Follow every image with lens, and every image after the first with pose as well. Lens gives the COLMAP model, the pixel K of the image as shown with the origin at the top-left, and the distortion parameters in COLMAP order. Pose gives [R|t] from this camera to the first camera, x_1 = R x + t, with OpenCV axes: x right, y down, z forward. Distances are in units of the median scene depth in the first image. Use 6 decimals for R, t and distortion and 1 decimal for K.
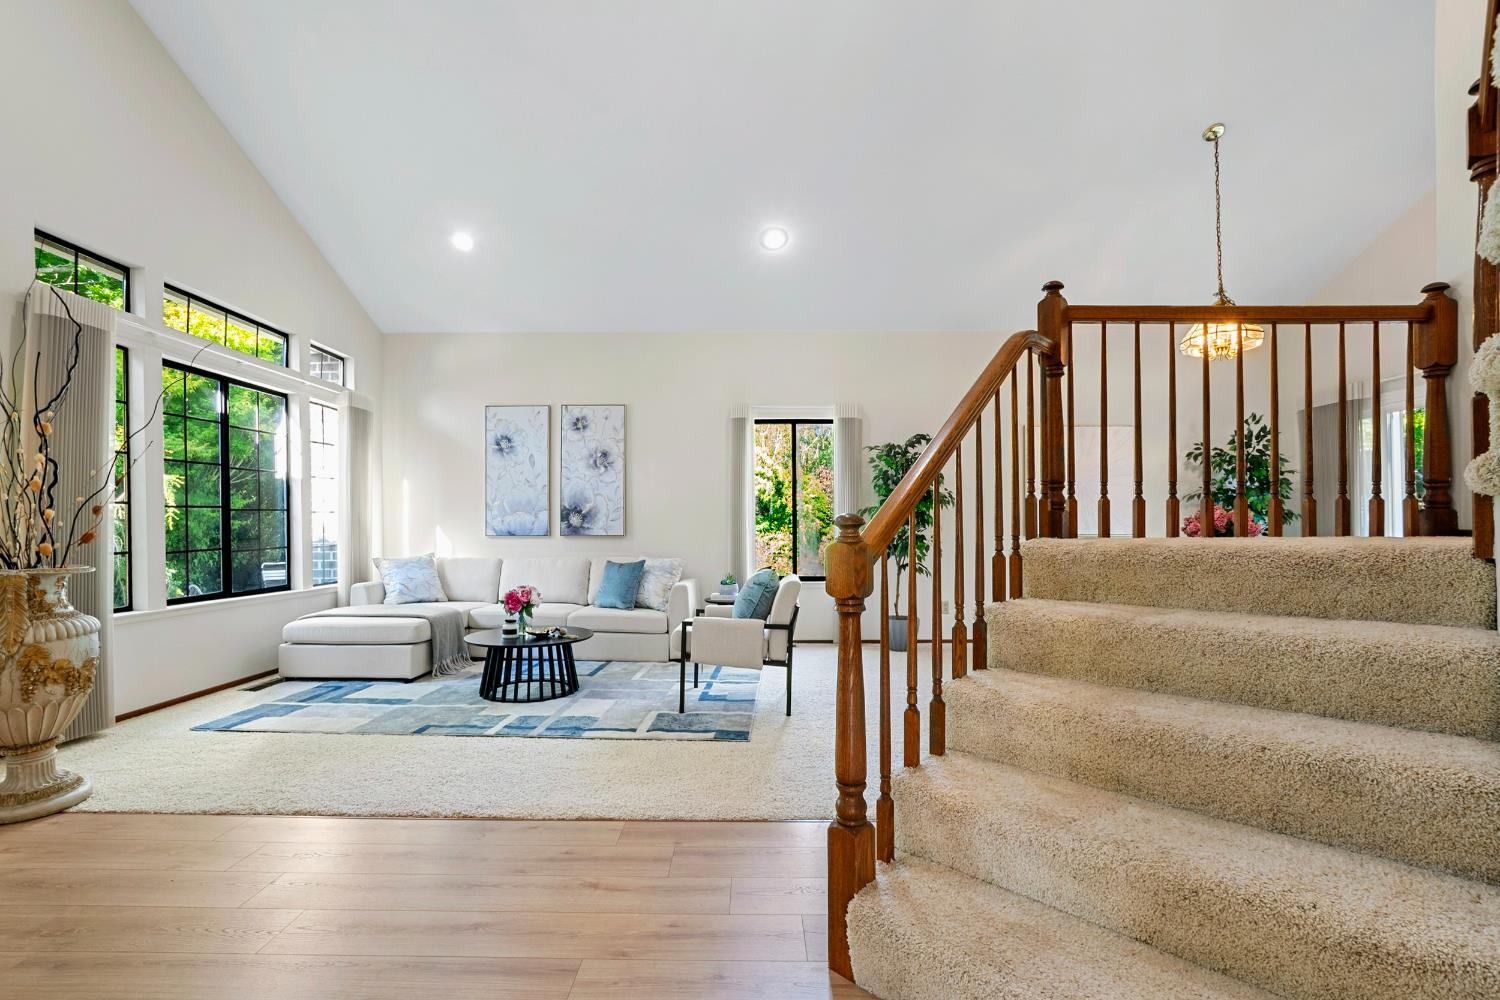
lens RADIAL K [[655.8, 0, 753.2], [0, 655.8, 507.9], [0, 0, 1]] dist [-0.015058, 0.000405]
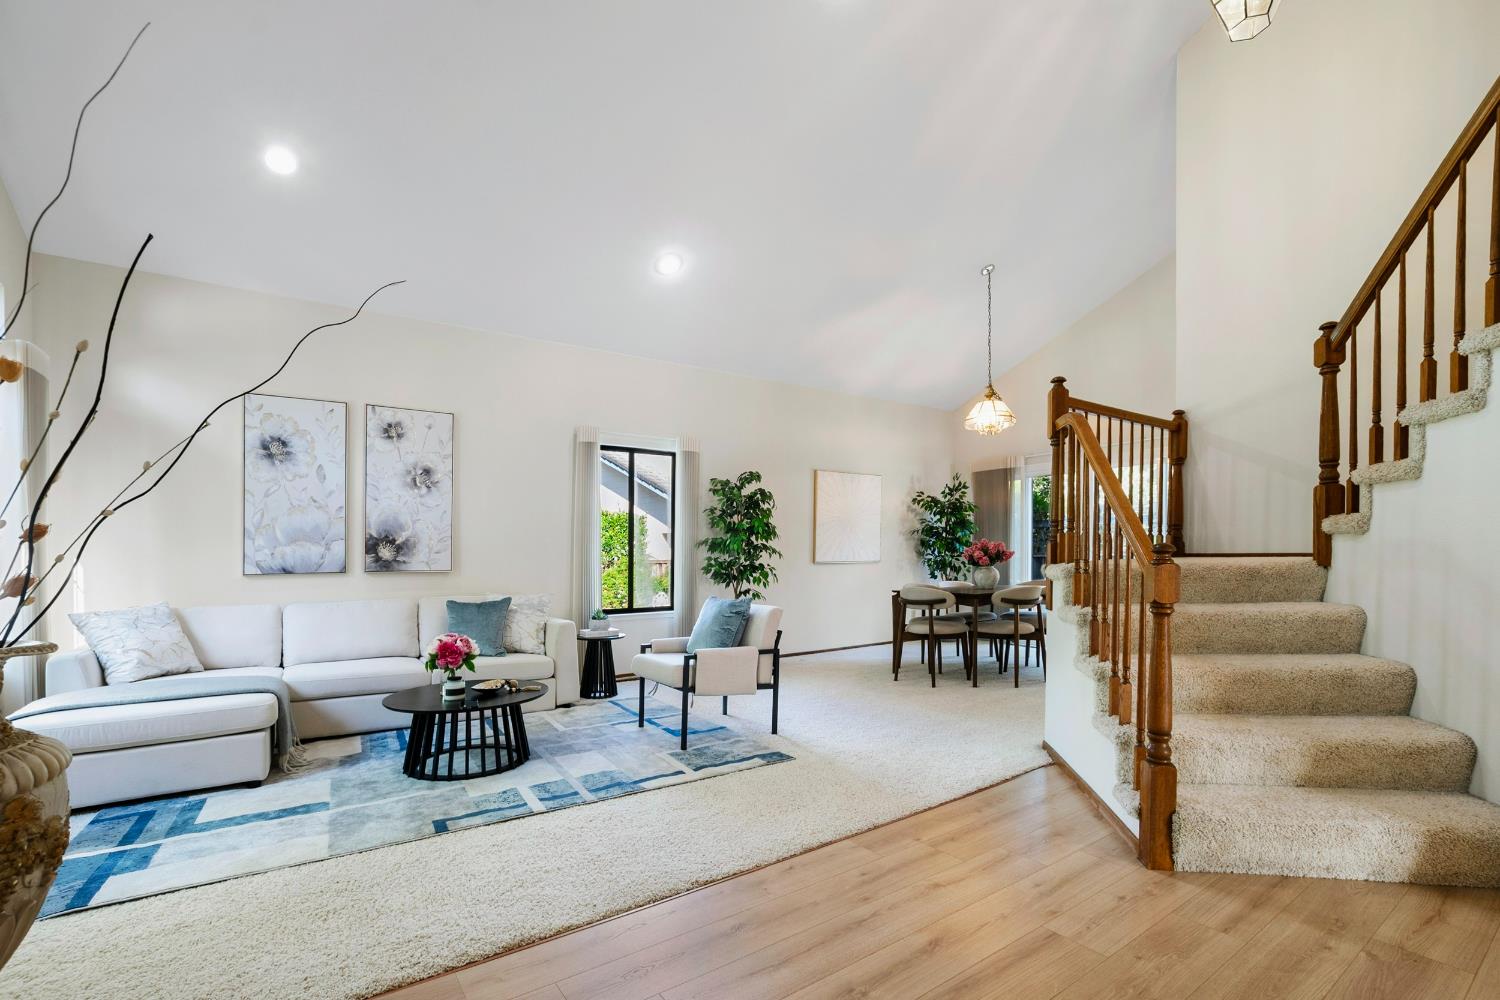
lens RADIAL K [[655.8, 0, 756.8], [0, 655.8, 553.0], [0, 0, 1]] dist [-0.015058, 0.000405]
pose [[0.815523, -0.005794, 0.578696, -0.496012], [-0.005496, 0.999827, 0.017756, 0.004070], [-0.578699, -0.017660, 0.815350, 0.133010]]
